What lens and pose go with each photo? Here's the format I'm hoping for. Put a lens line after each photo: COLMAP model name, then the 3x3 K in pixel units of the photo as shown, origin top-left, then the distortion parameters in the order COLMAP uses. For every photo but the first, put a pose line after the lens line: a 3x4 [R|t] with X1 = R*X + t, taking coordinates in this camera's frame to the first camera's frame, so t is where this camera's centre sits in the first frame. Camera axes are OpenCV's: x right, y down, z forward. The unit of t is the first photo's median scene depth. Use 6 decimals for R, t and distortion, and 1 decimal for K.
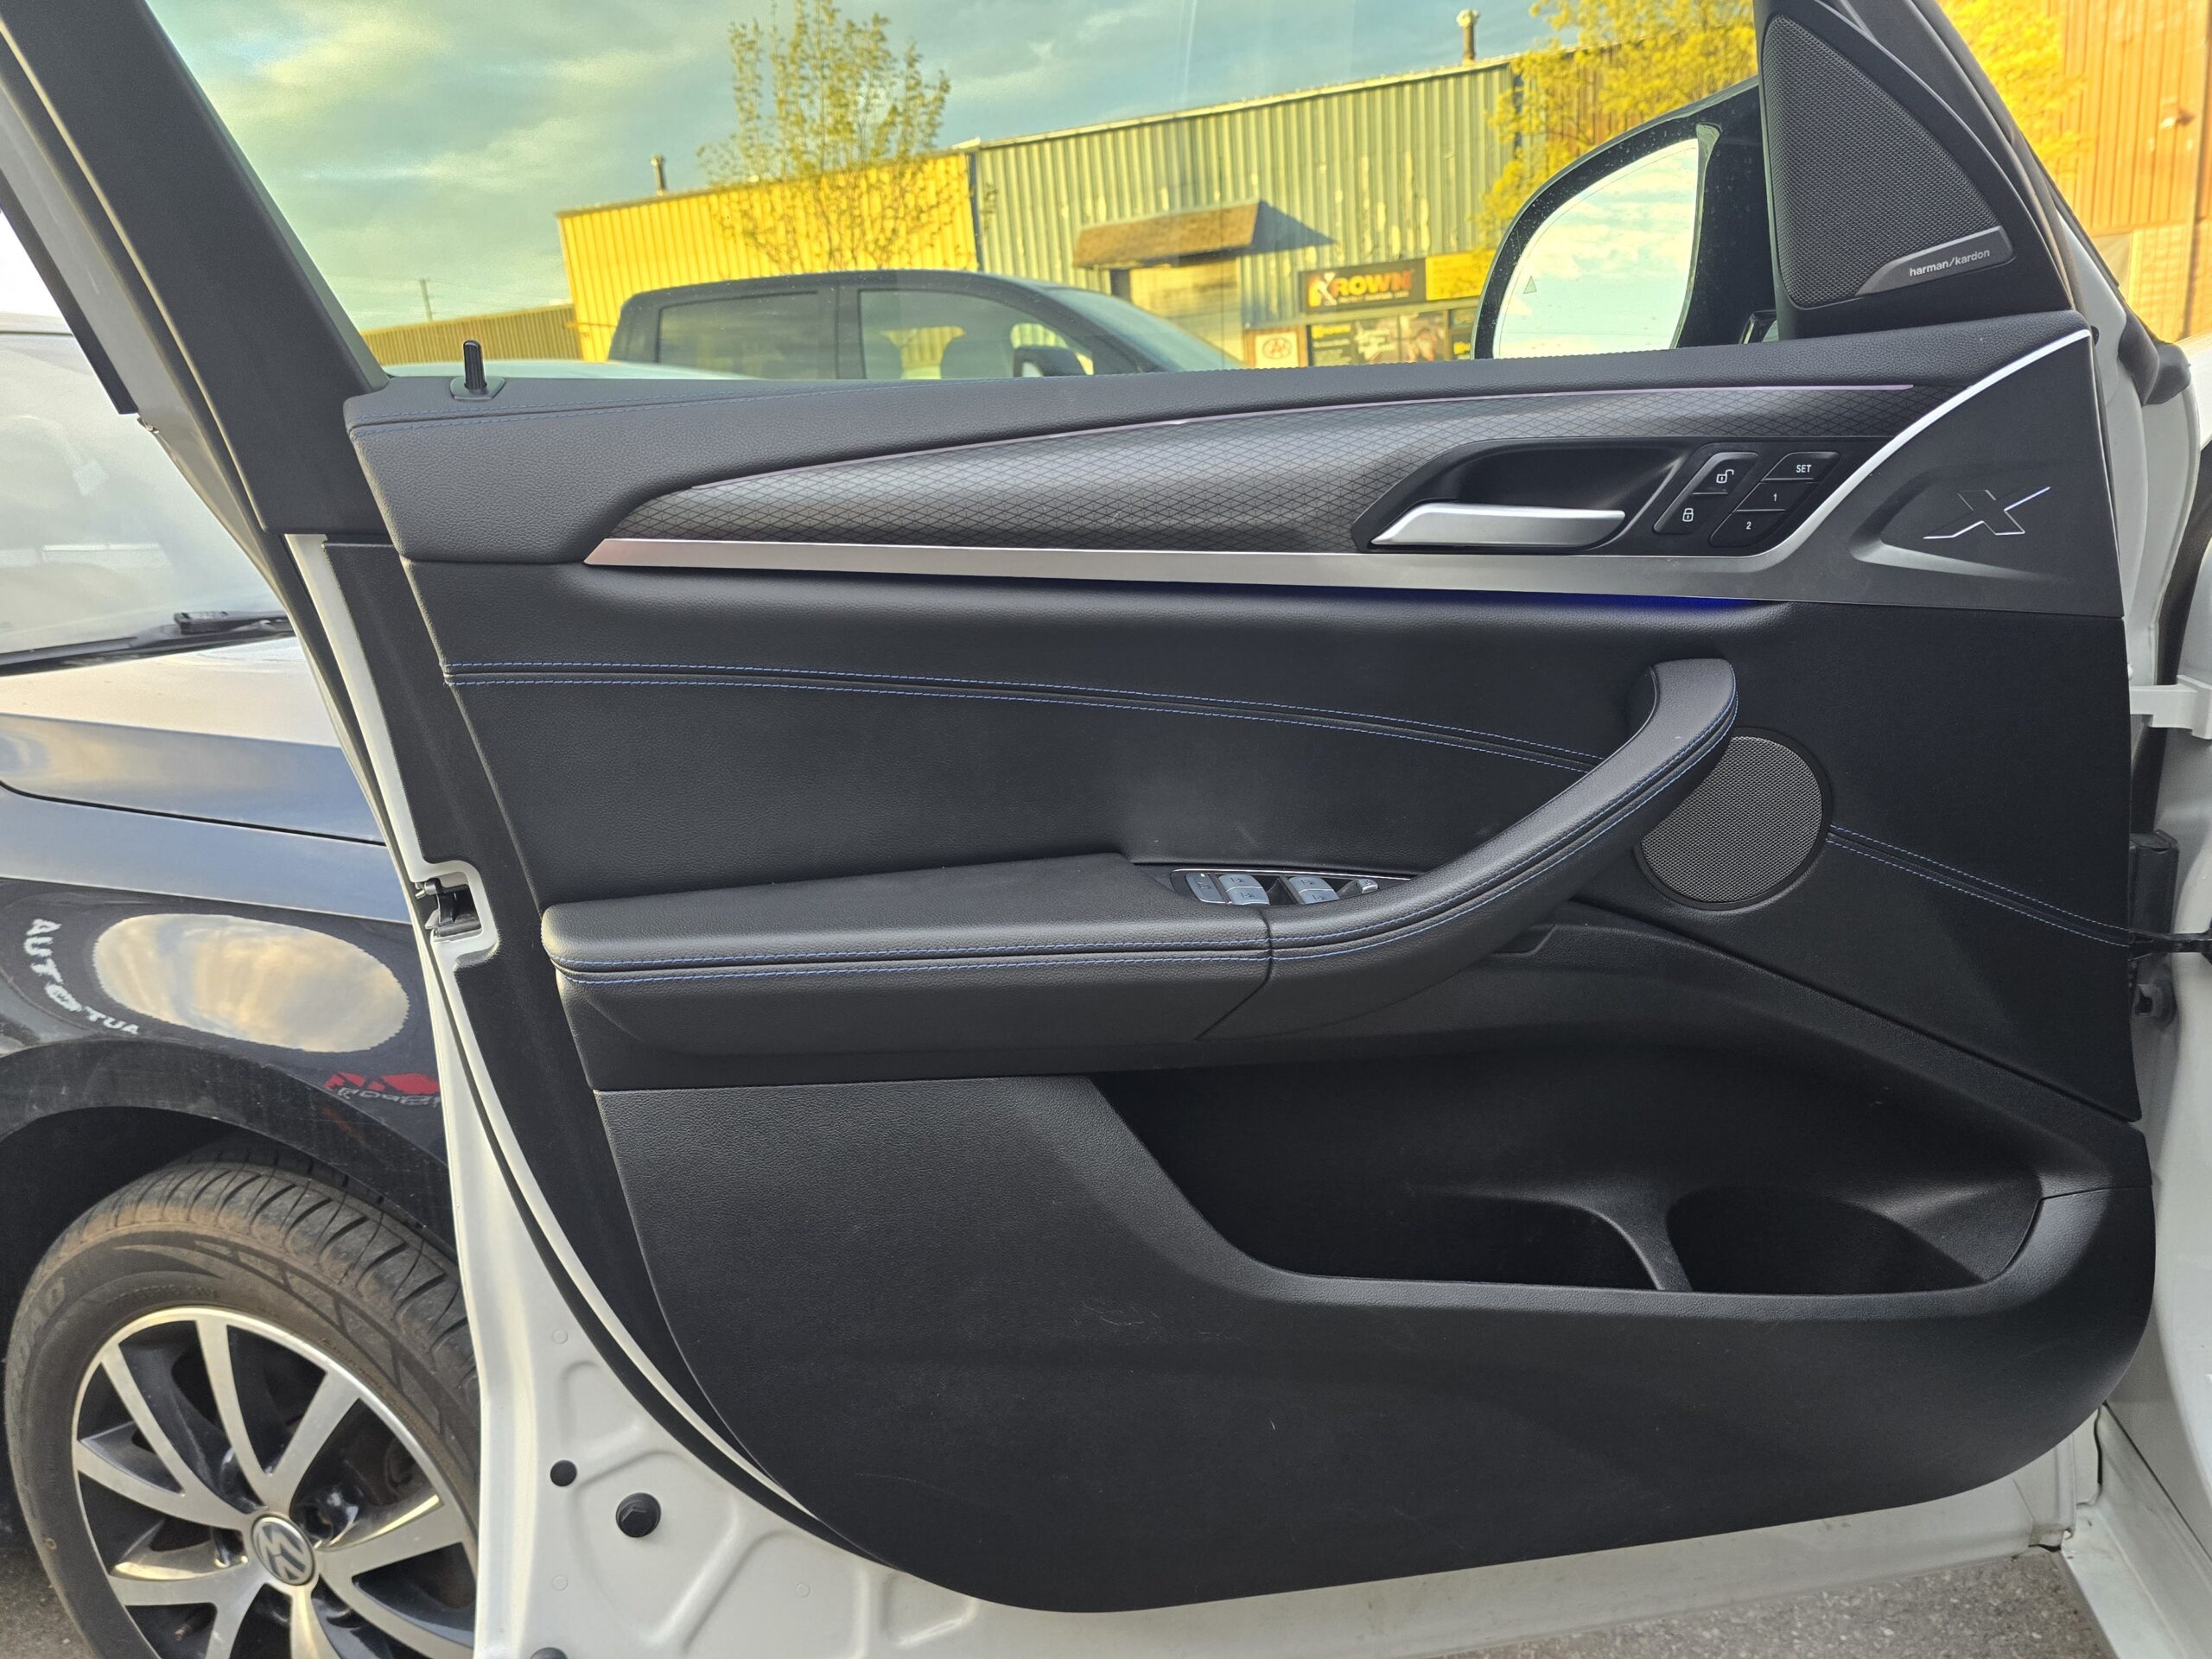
lens RADIAL K [[1470.8, 0, 1131.2], [0, 1470.8, 831.1], [0, 0, 1]] dist [0.059767, -0.059902]
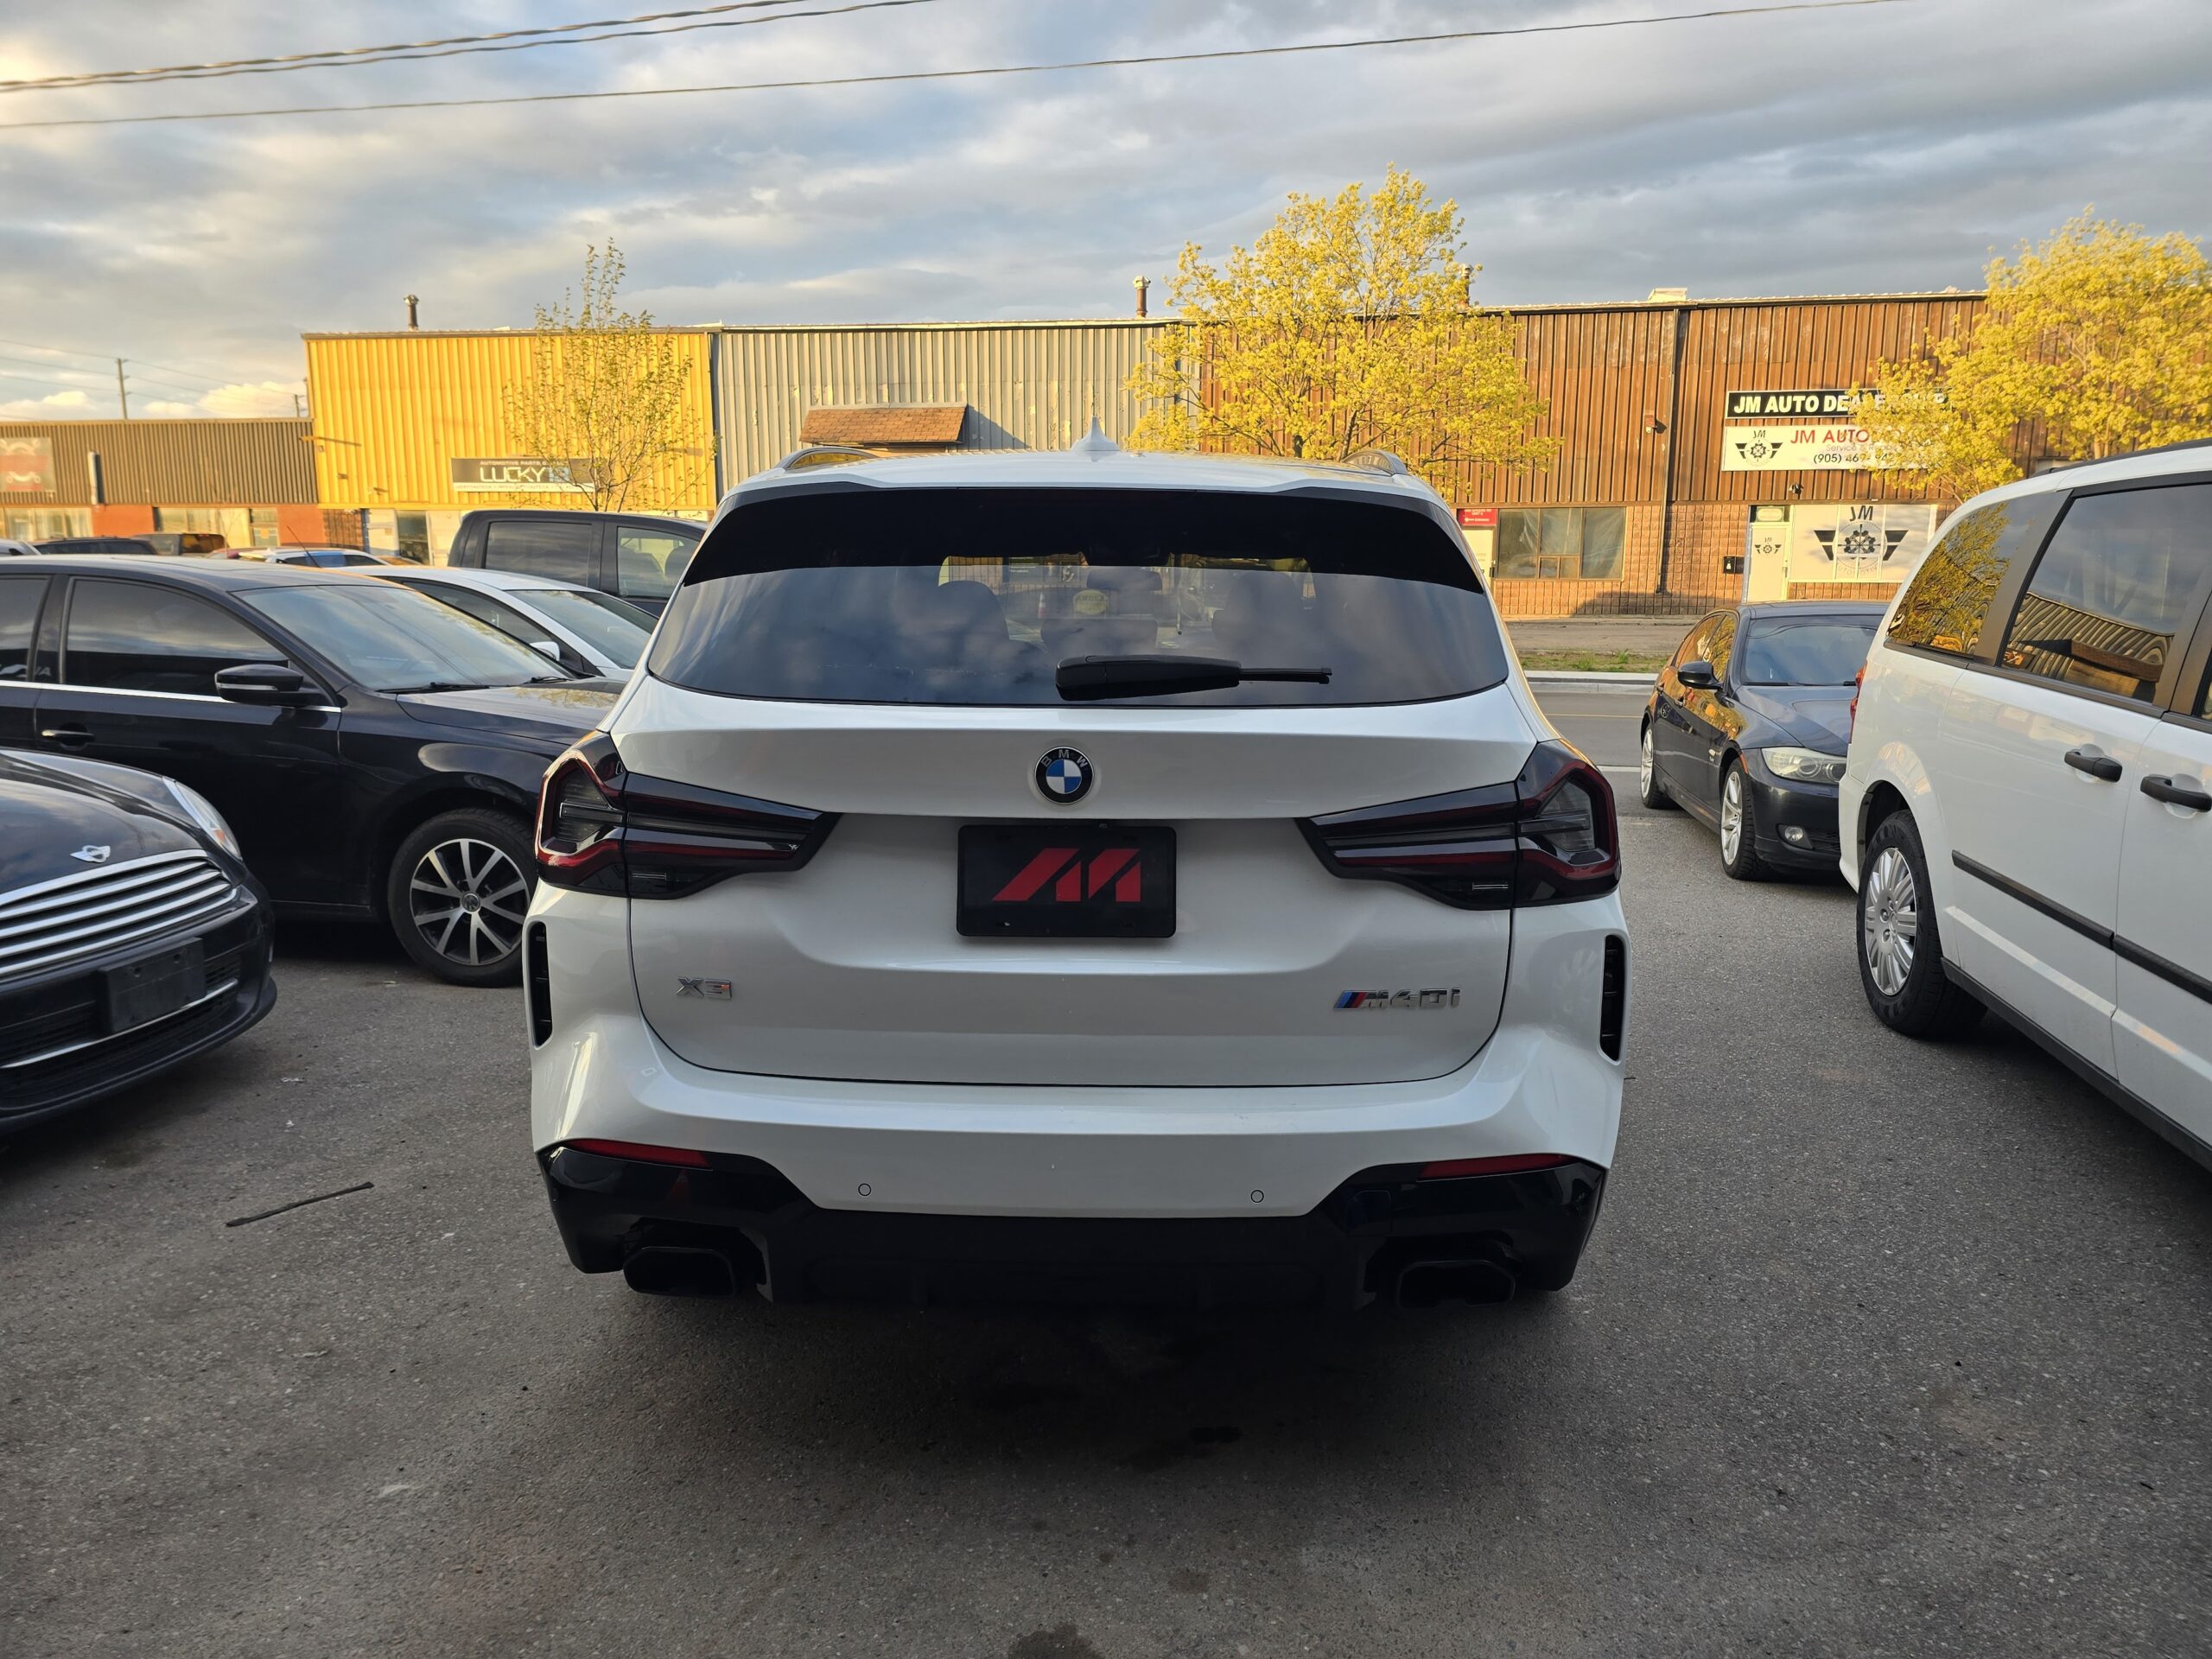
lens RADIAL K [[1470.8, 0, 1131.2], [0, 1470.8, 831.1], [0, 0, 1]] dist [0.059767, -0.059902]
pose [[0.981436, 0.055408, 0.183613, 0.018659], [-0.036914, 0.994032, -0.102651, 0.024974], [-0.188205, 0.093968, 0.977624, -0.134938]]
